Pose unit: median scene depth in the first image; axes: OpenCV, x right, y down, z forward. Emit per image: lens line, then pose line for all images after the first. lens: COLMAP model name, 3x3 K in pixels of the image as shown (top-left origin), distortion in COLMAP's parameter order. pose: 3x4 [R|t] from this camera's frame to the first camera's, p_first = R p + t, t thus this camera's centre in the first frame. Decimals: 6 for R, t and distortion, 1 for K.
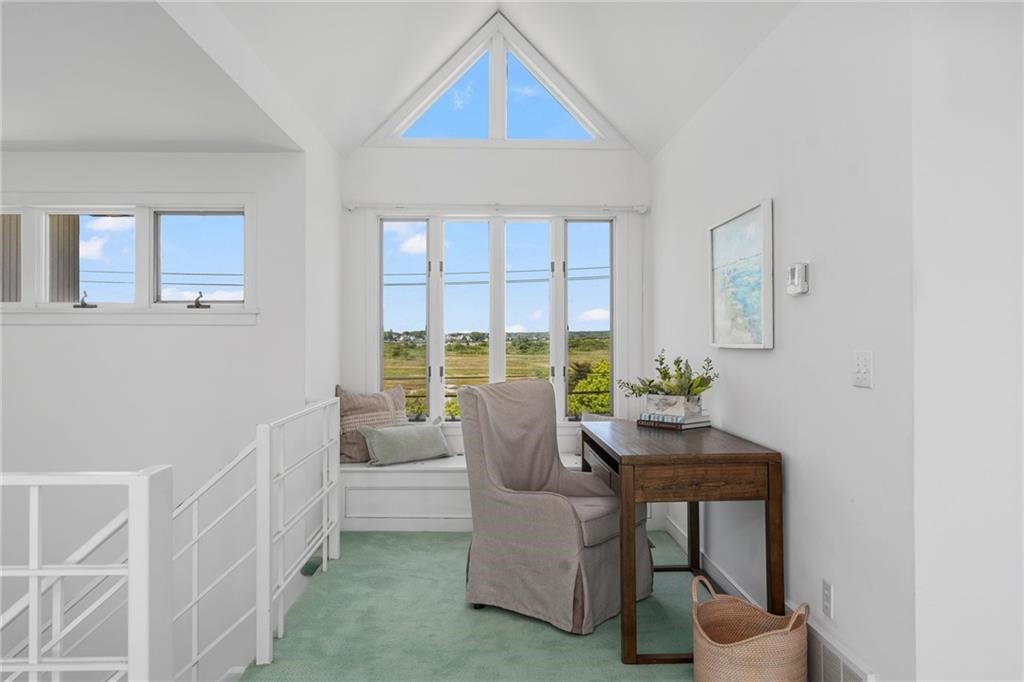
lens RADIAL K [[817.5, 0, 512.2], [0, 817.5, 338.3], [0, 0, 1]] dist [-0.003163, -0.000617]
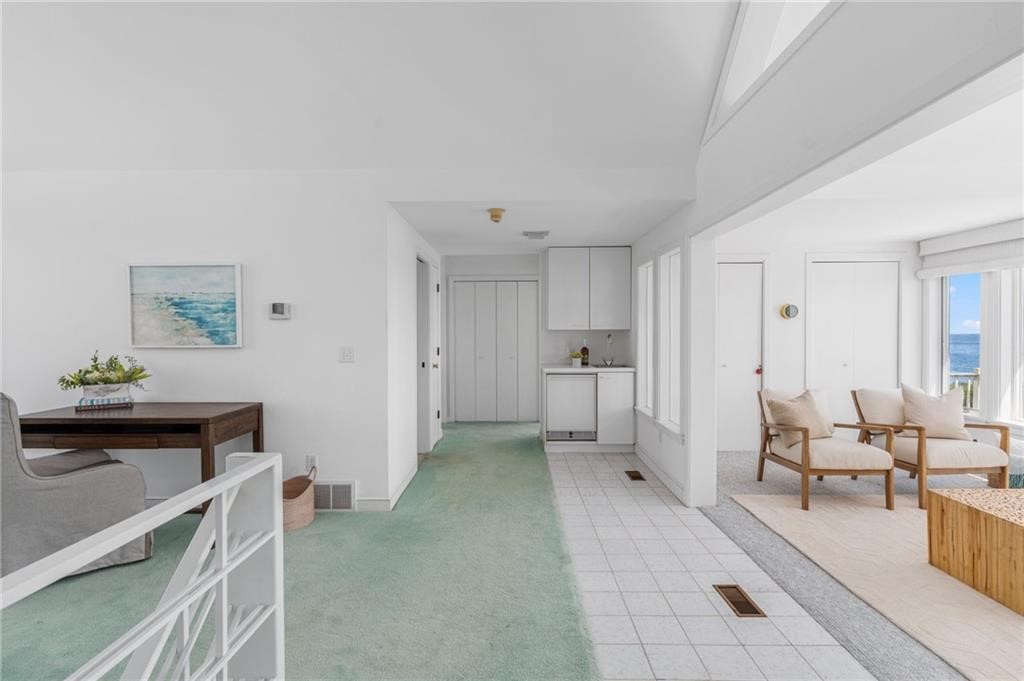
lens RADIAL K [[495.0, 0, 510.5], [0, 495.0, 336.7], [0, 0, 1]] dist [-0.024867, -0.000391]
pose [[0.042460, -0.002984, 0.999094, -0.593457], [0.008084, 0.999964, 0.002643, -0.006199], [-0.999065, 0.007964, 0.042483, 0.298236]]
